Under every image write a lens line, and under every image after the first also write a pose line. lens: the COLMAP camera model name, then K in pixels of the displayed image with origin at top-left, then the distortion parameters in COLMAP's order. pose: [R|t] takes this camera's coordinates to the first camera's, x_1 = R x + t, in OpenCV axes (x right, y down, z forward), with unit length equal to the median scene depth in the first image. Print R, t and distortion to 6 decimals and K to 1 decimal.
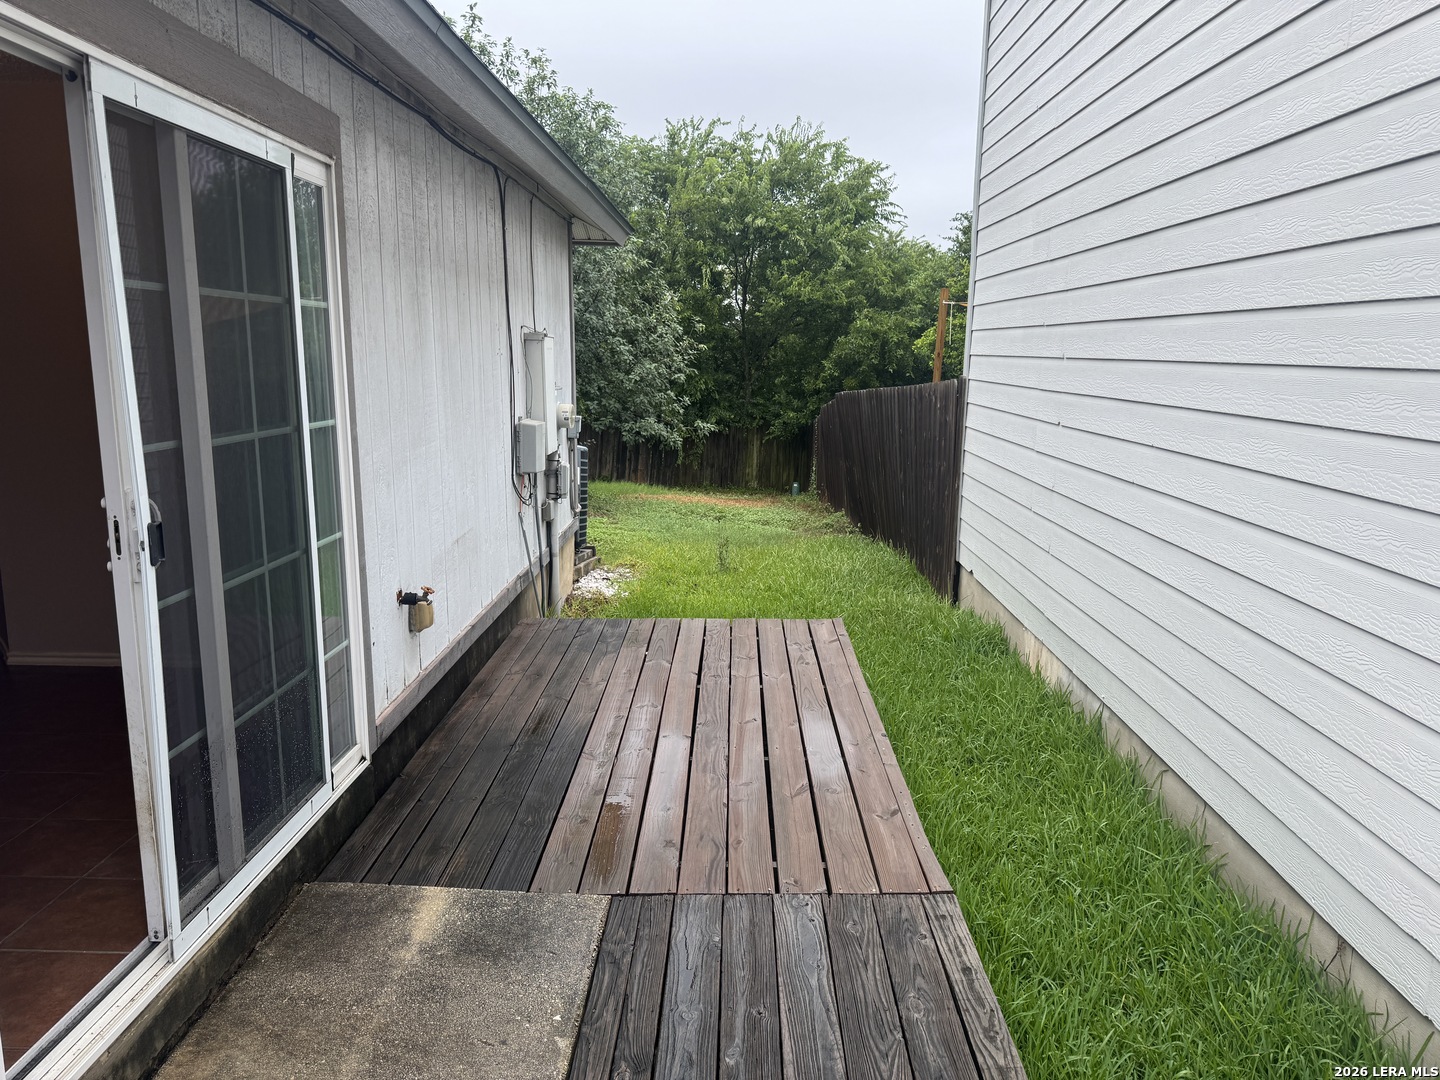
lens RADIAL K [[1018.1, 0, 719.7], [0, 1018.1, 539.4], [0, 0, 1]] dist [0.061600, -0.066336]
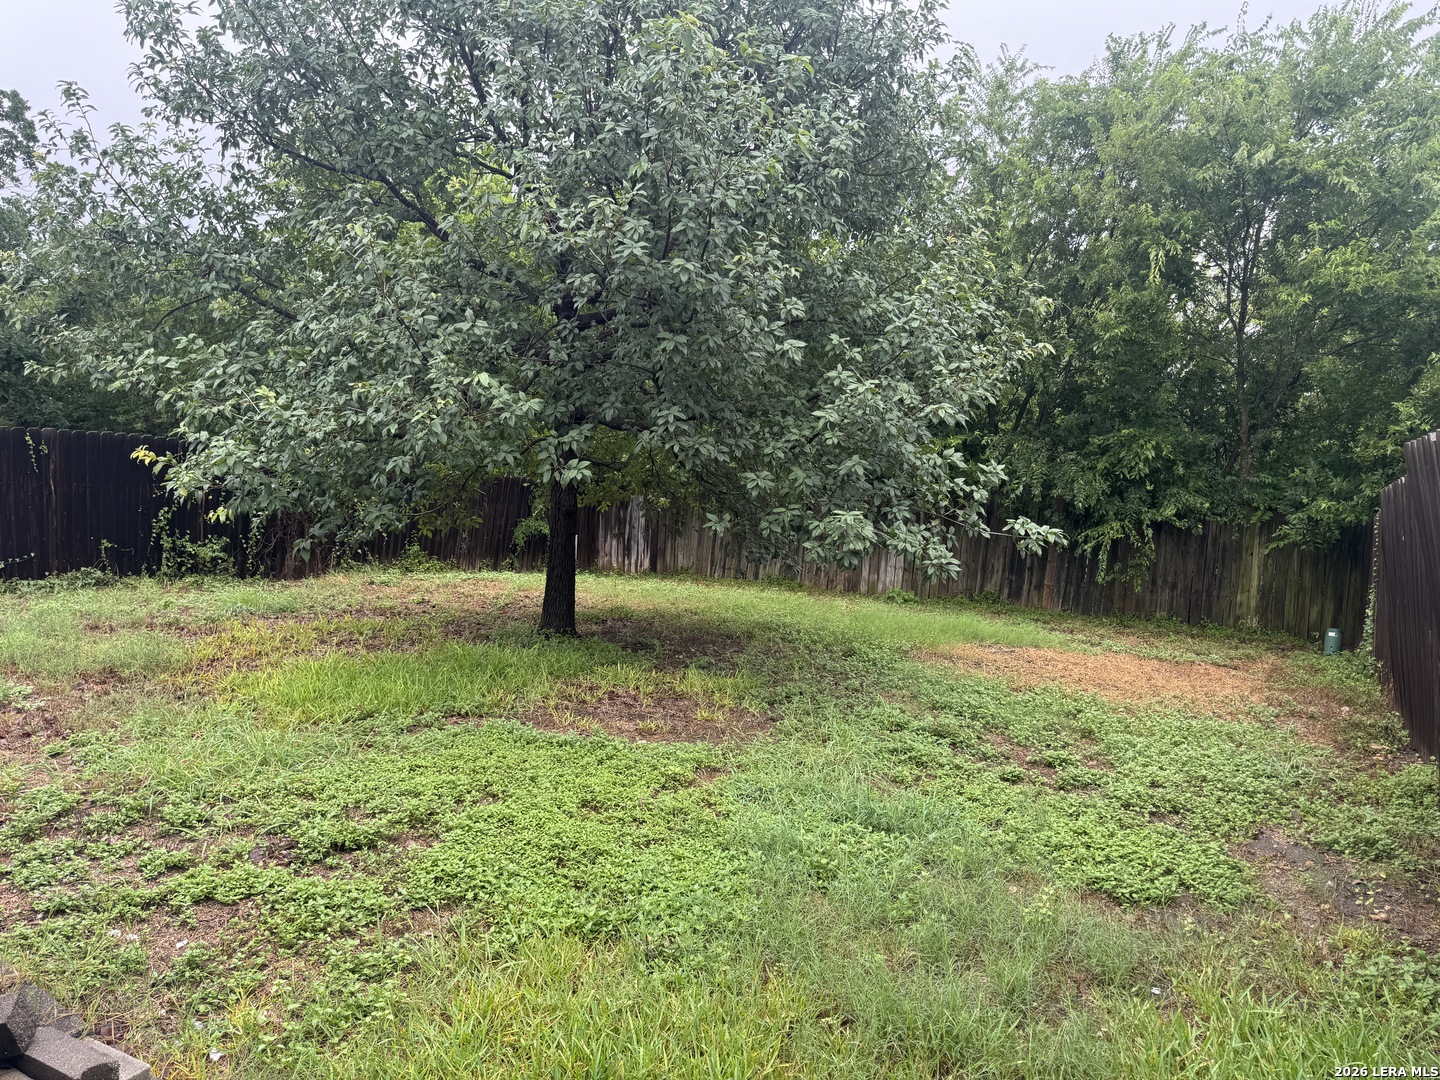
lens RADIAL K [[1018.1, 0, 724.4], [0, 1018.1, 517.0], [0, 0, 1]] dist [0.061600, -0.066336]
pose [[0.882688, 0.028829, -0.469074, 0.045671], [-0.074902, 0.993988, -0.079857, -0.048173], [0.463952, 0.105624, 0.879541, 0.370627]]
